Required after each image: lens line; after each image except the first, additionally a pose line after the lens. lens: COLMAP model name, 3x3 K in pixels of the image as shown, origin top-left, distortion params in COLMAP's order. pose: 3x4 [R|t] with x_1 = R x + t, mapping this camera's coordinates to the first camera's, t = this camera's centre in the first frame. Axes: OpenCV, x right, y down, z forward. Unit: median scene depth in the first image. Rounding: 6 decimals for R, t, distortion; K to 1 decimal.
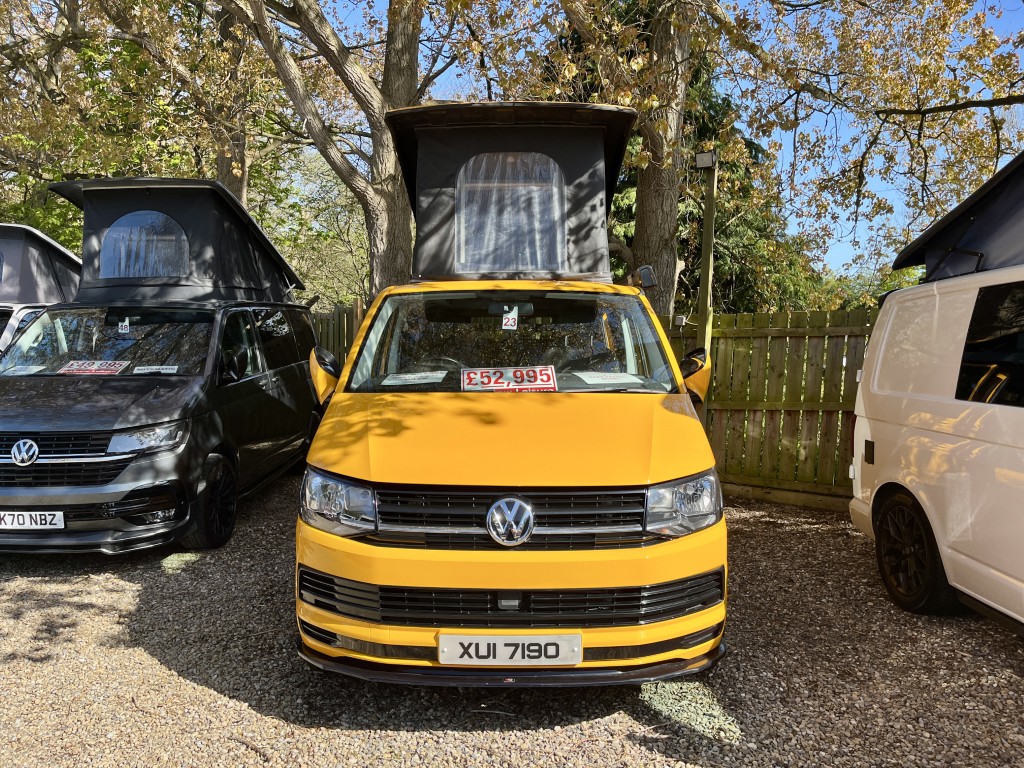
lens RADIAL K [[765.2, 0, 503.9], [0, 765.2, 387.8], [0, 0, 1]] dist [0.092352, -0.123135]
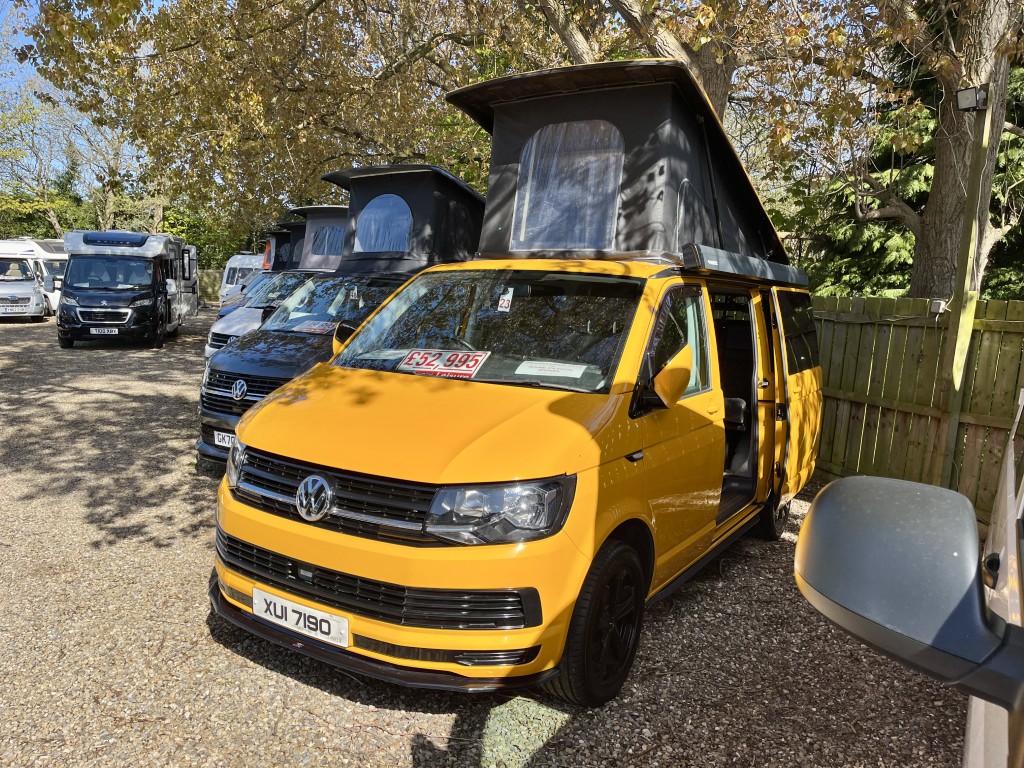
lens RADIAL K [[765.2, 0, 503.9], [0, 765.2, 387.8], [0, 0, 1]] dist [0.092352, -0.123135]
pose [[0.842980, 0.096431, -0.529231, 0.469579], [-0.074428, 0.995247, 0.062792, -0.035968], [0.532771, -0.013543, 0.846151, 0.156682]]
